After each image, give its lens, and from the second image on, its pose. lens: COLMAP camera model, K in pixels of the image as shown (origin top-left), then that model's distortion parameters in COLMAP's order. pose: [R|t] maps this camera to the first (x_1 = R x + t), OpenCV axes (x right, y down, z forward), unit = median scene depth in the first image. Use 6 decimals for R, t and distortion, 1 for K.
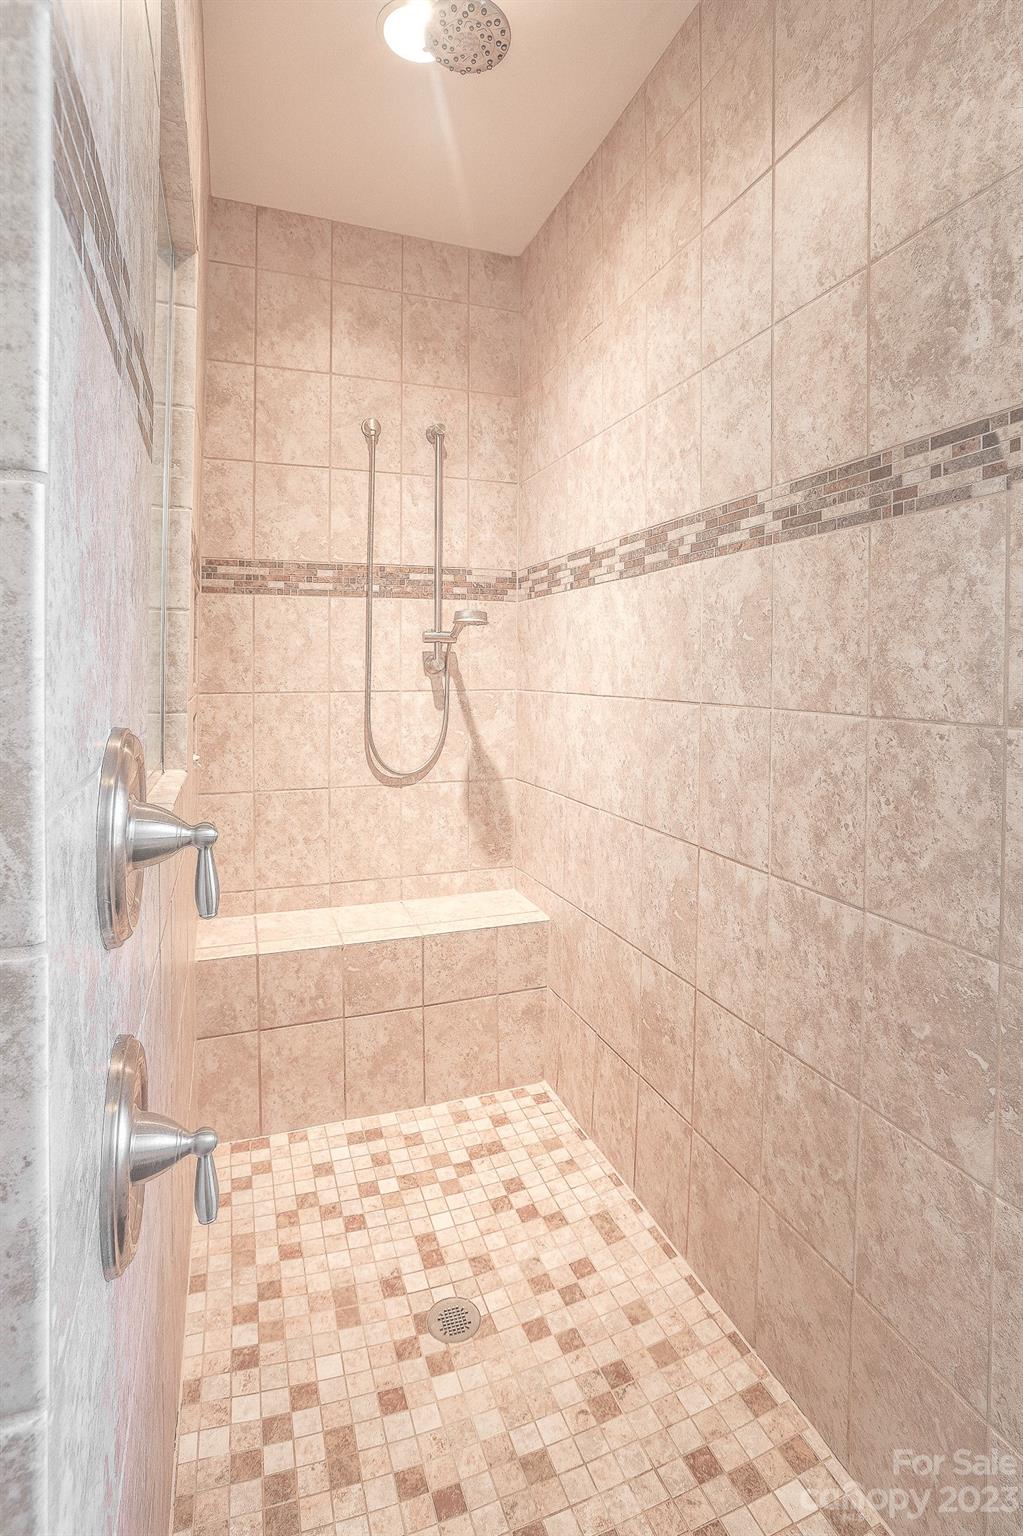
lens RADIAL K [[766.1, 0, 515.2], [0, 766.1, 668.2], [0, 0, 1]] dist [-0.053462, 0.029114]
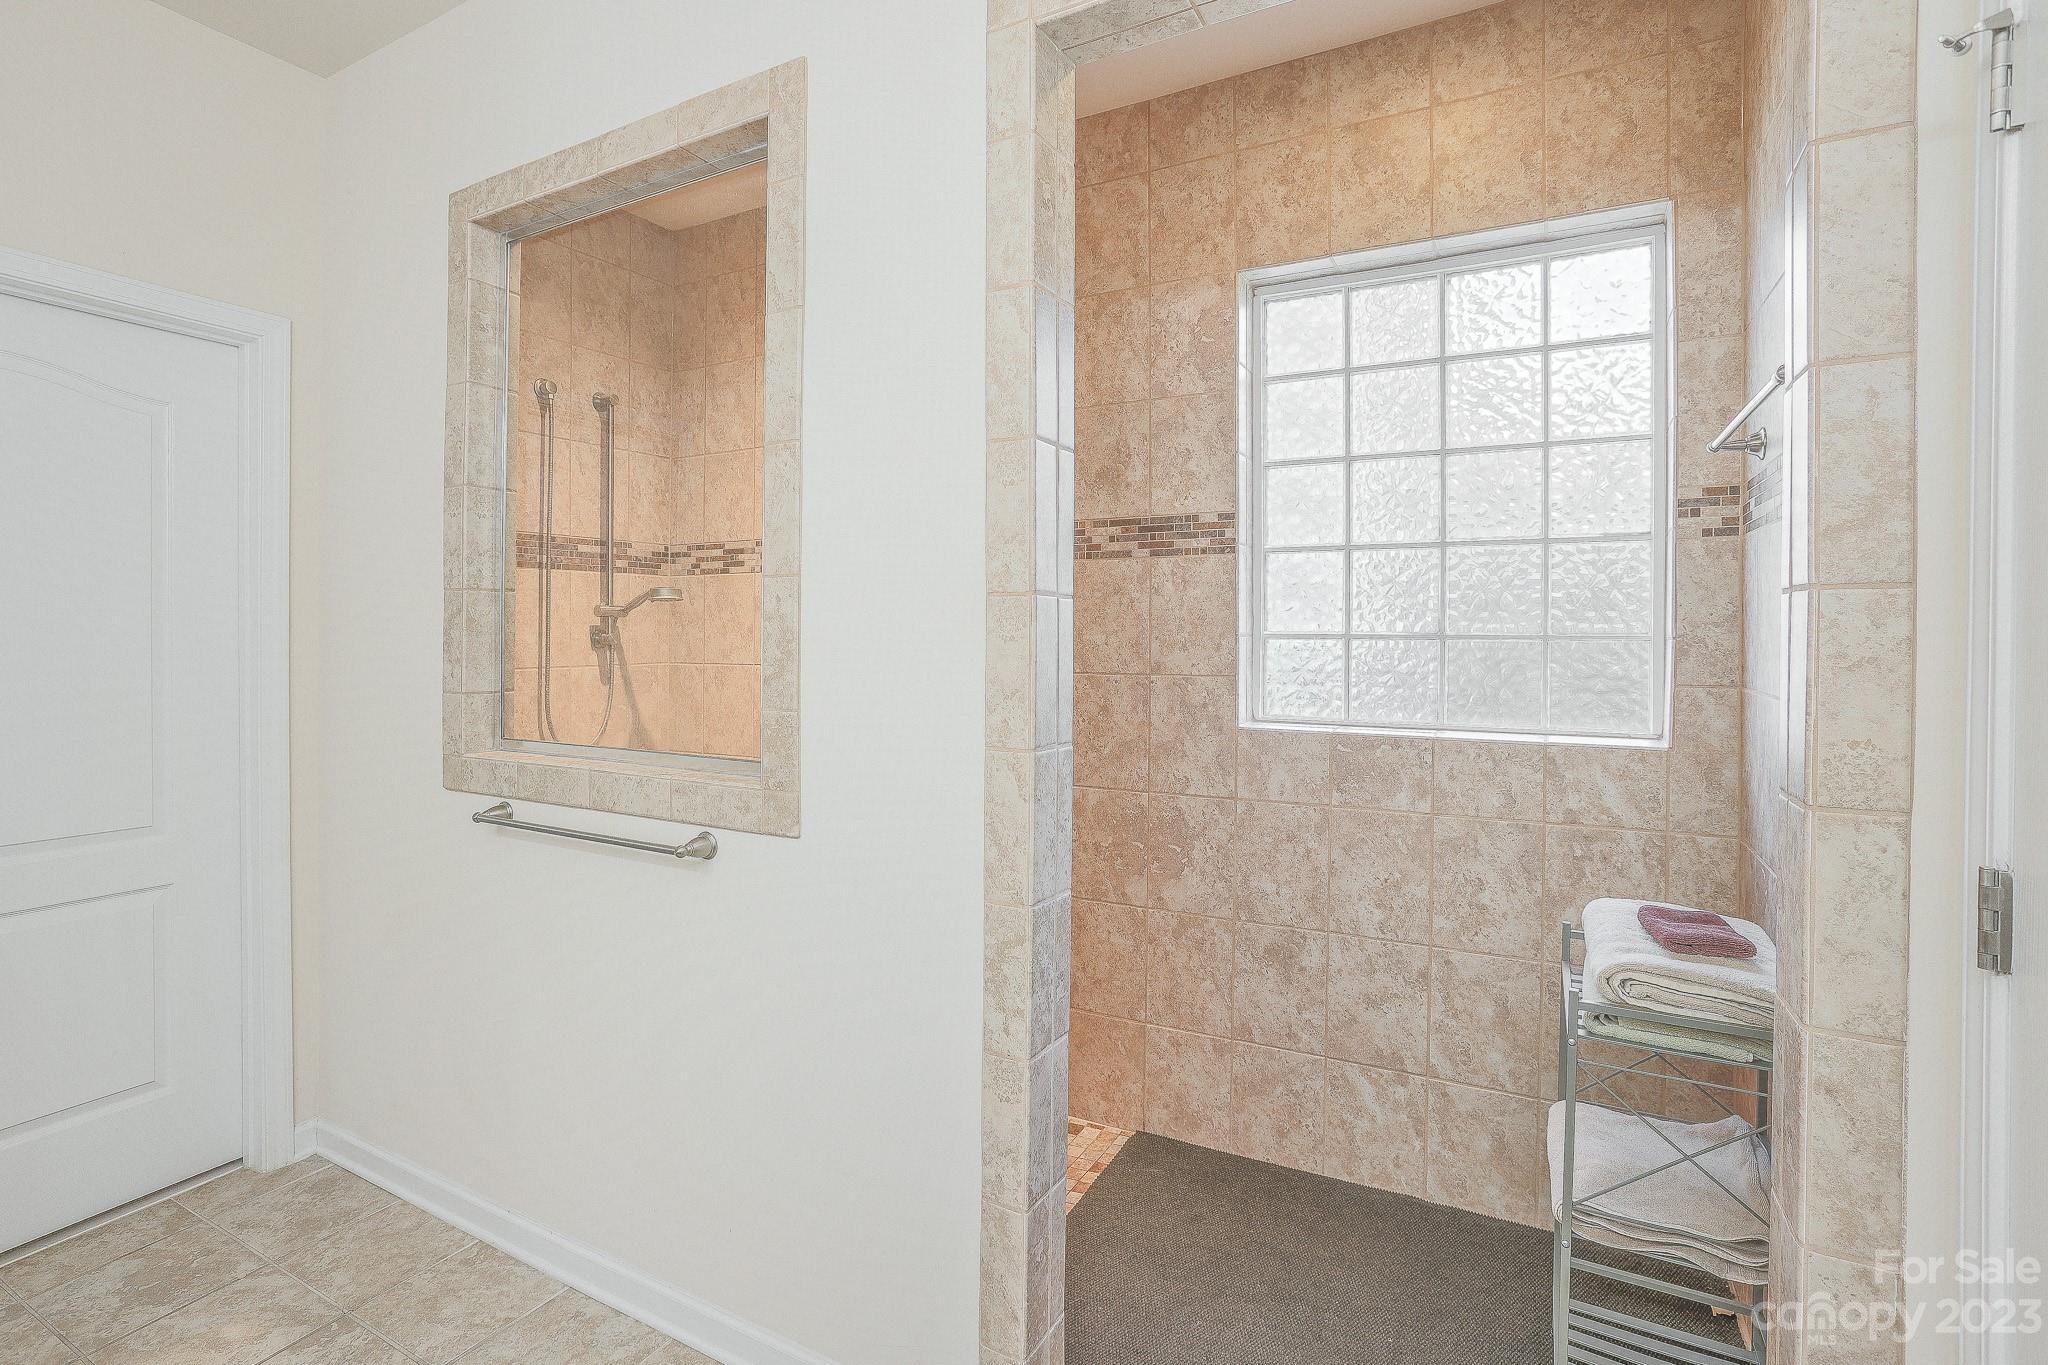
lens RADIAL K [[957.7, 0, 1023.7], [0, 957.7, 638.0], [0, 0, 1]] dist [-0.000261, -0.000017]
pose [[0.756082, -0.006933, 0.654440, -0.511464], [0.001005, 0.999955, 0.009433, -0.017490], [-0.654476, -0.006474, 0.756055, -0.285496]]
